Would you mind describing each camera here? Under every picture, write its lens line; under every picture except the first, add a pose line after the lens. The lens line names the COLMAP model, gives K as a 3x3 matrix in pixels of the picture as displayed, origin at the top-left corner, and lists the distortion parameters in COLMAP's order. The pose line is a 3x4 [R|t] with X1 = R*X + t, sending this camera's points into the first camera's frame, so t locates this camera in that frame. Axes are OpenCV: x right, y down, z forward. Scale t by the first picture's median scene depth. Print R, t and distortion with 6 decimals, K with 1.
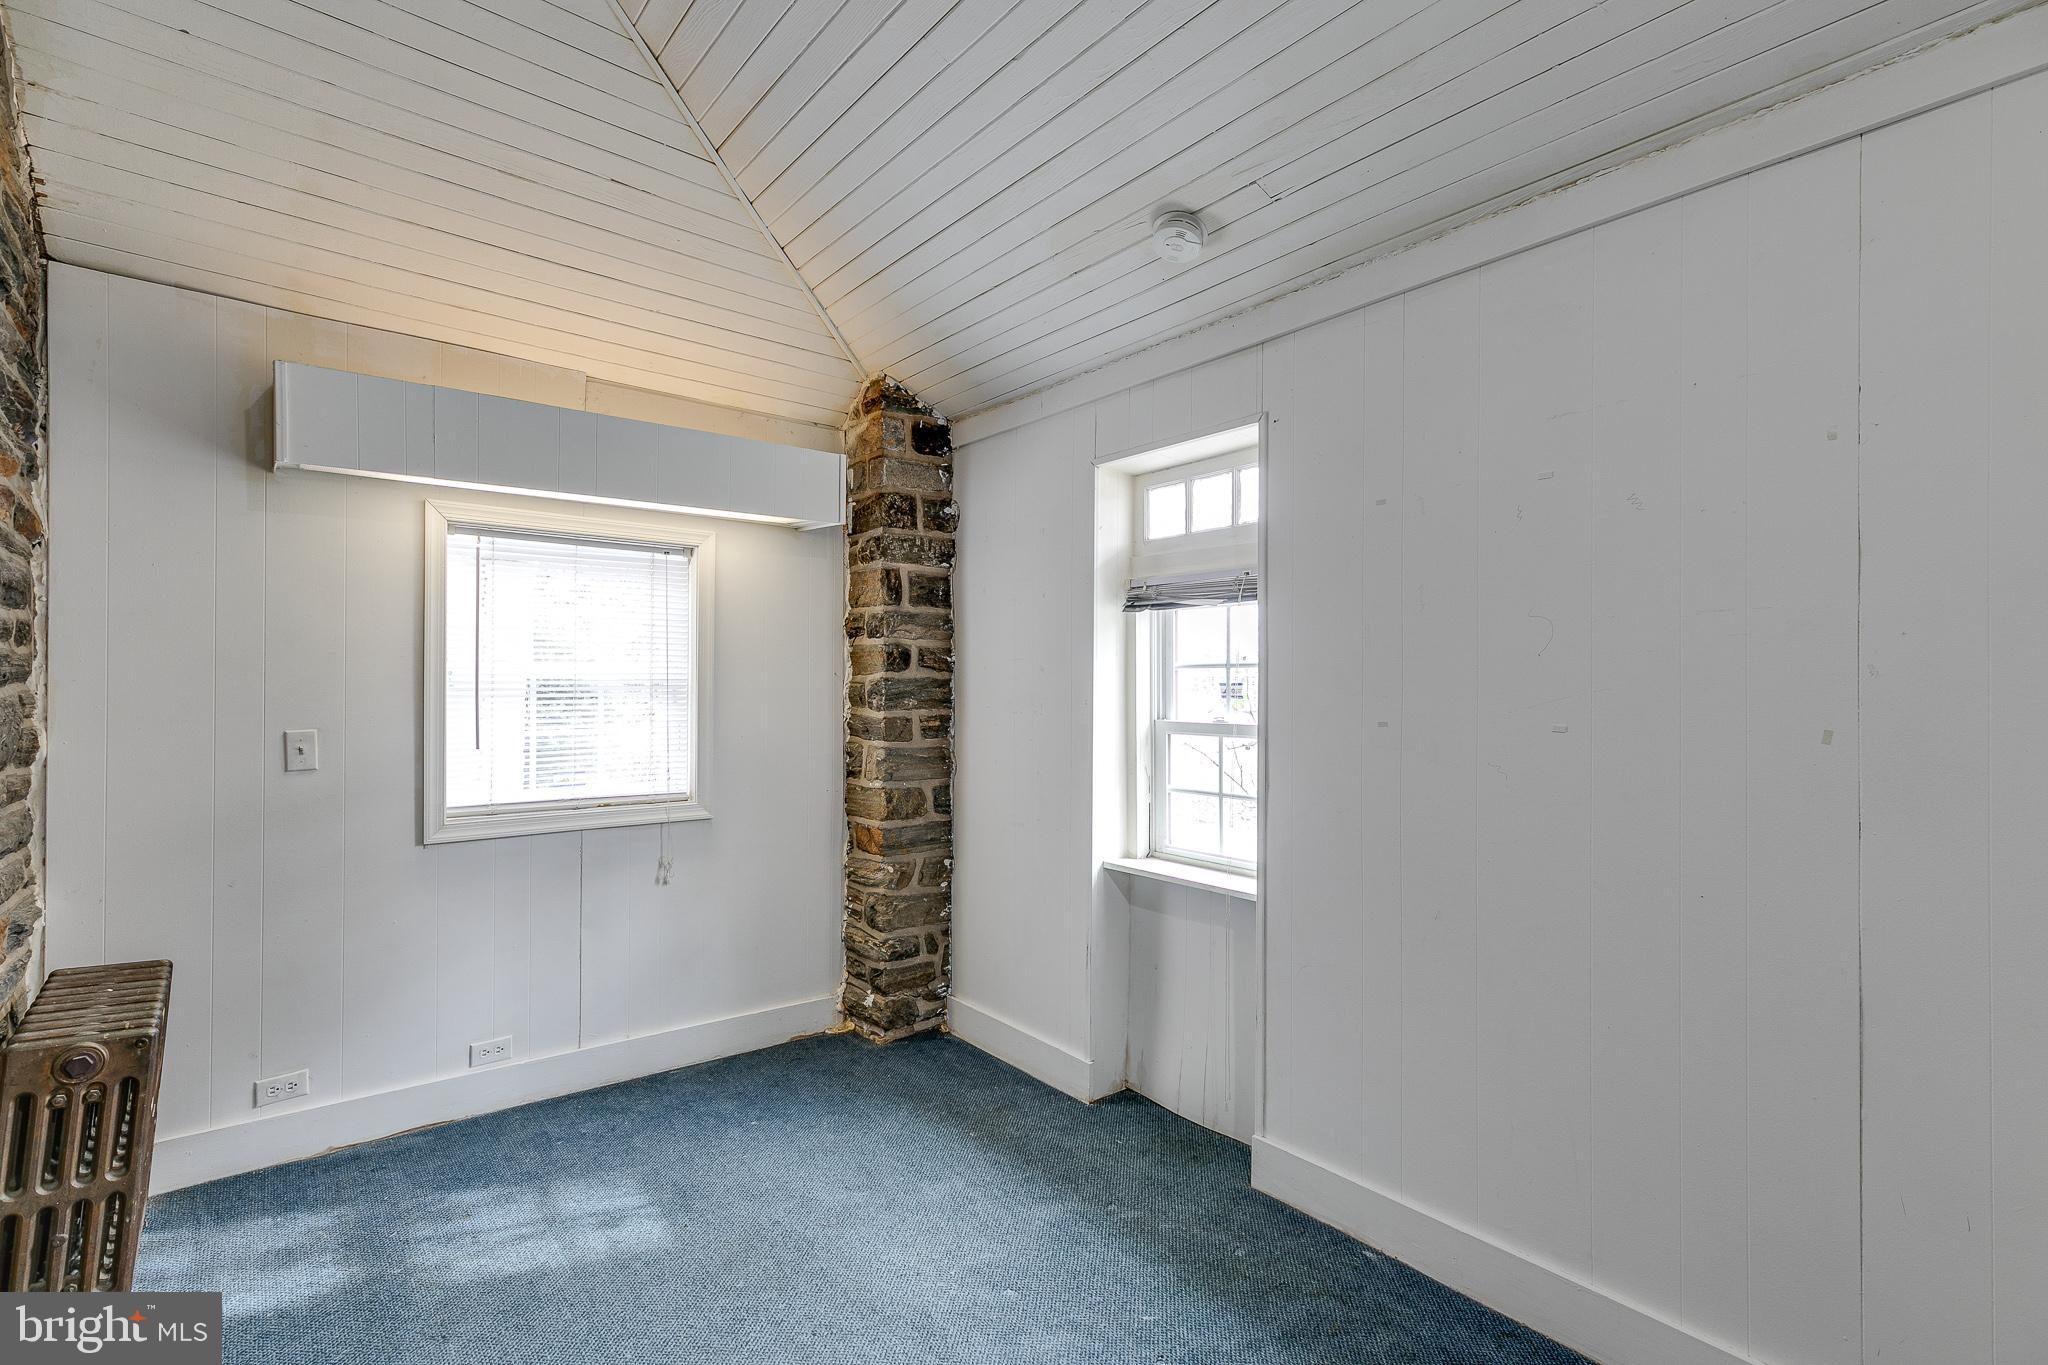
lens RADIAL K [[924.7, 0, 1027.9], [0, 924.7, 682.1], [0, 0, 1]] dist [0.008945, 0.000542]
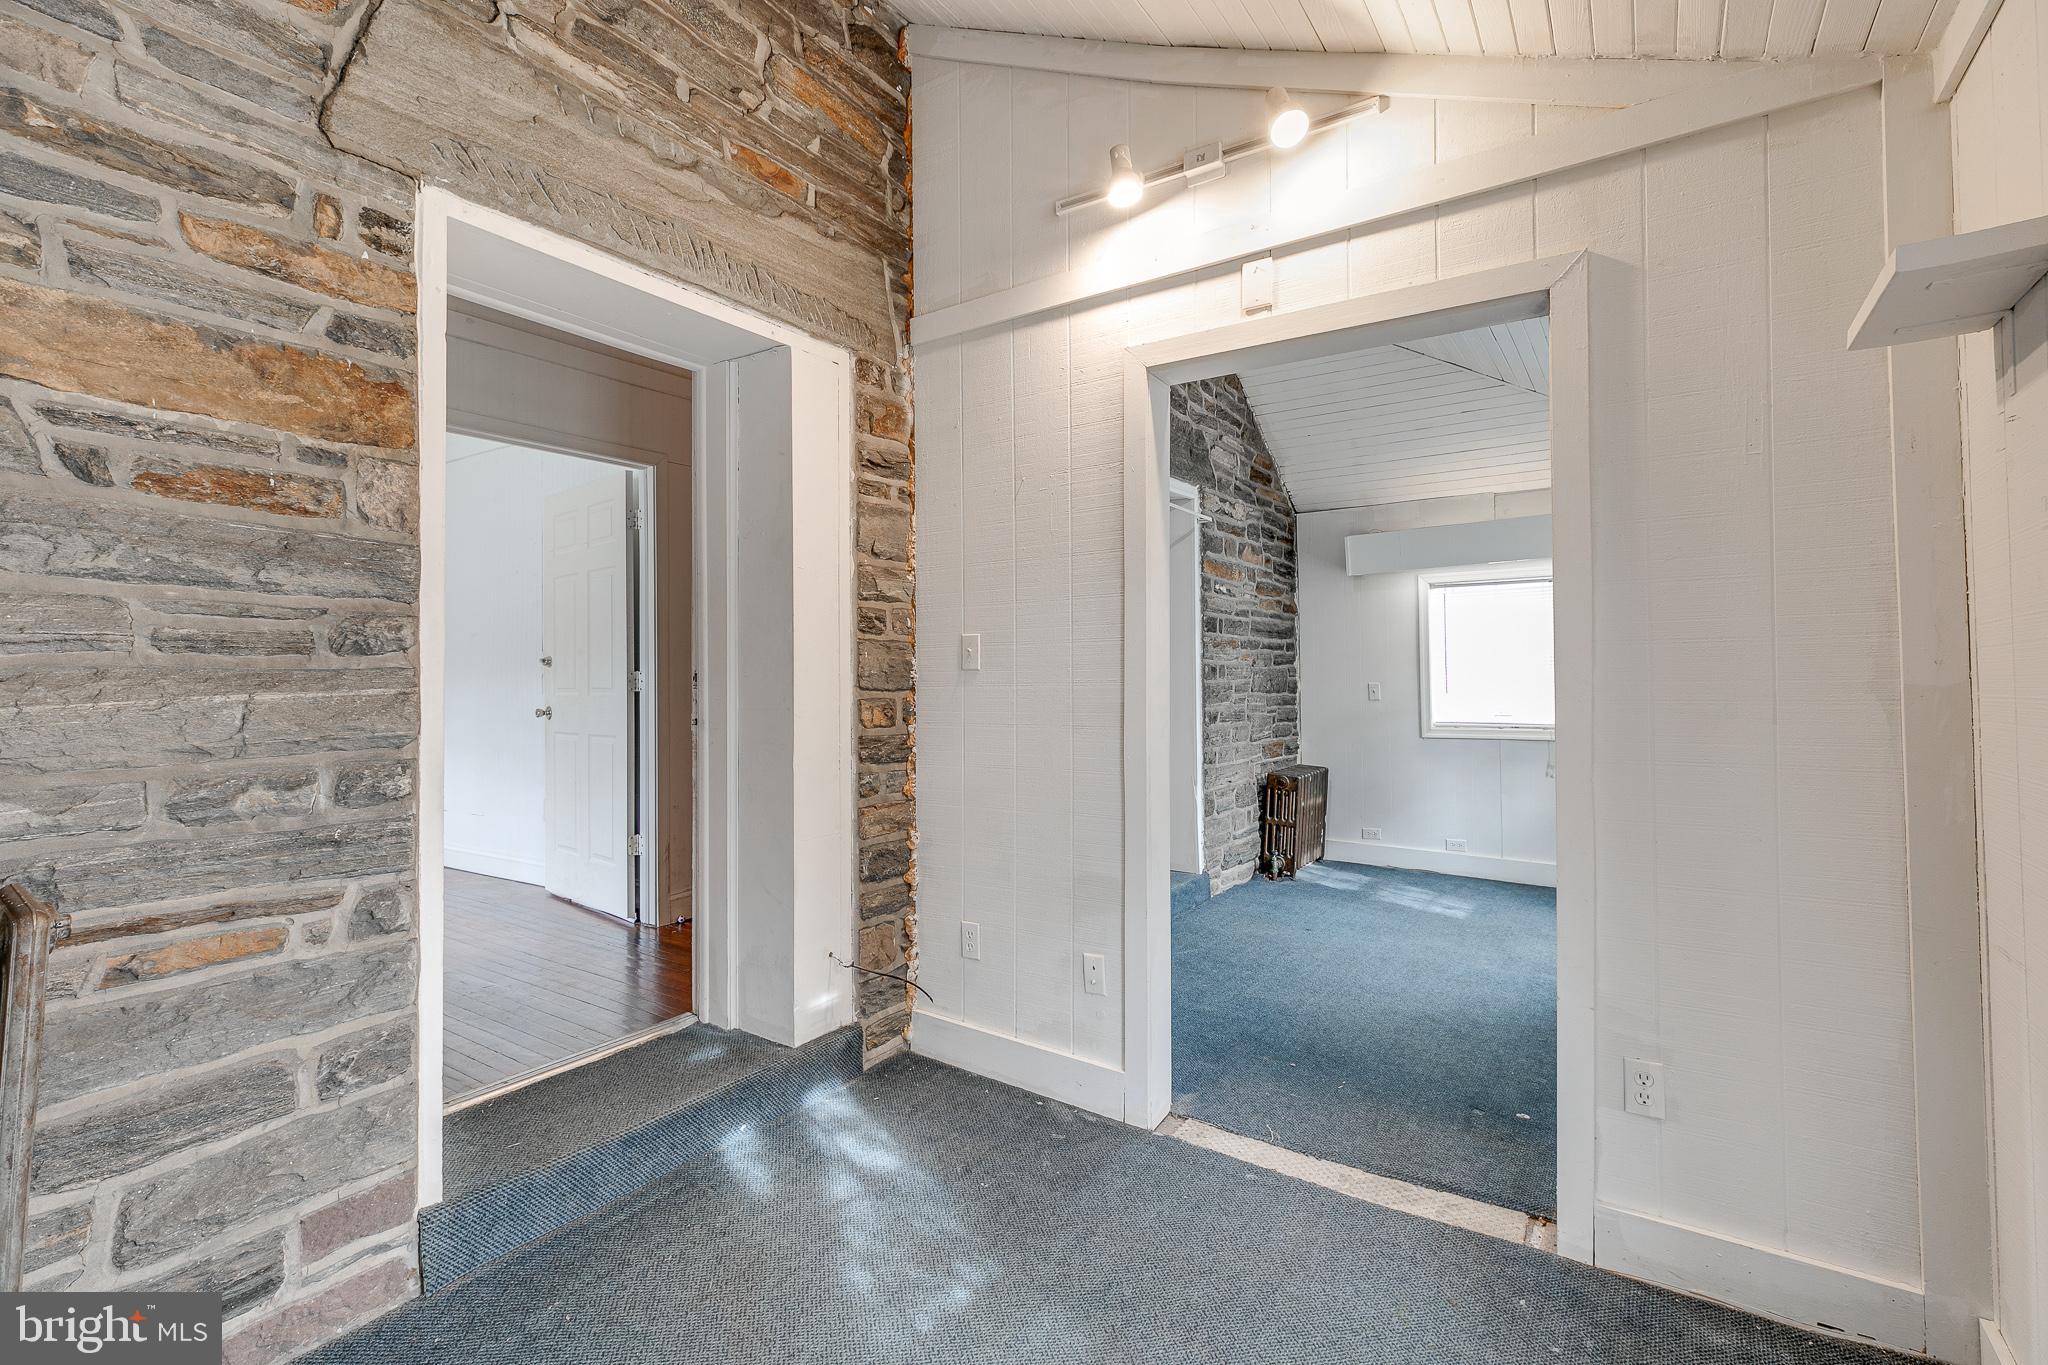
lens RADIAL K [[924.7, 0, 1024.7], [0, 924.7, 673.0], [0, 0, 1]] dist [0.008945, 0.000542]
pose [[0.278546, -0.008357, -0.960387, 1.147692], [0.016237, 0.999860, -0.003991, 0.020936], [0.960286, -0.014482, 0.278643, -0.463855]]
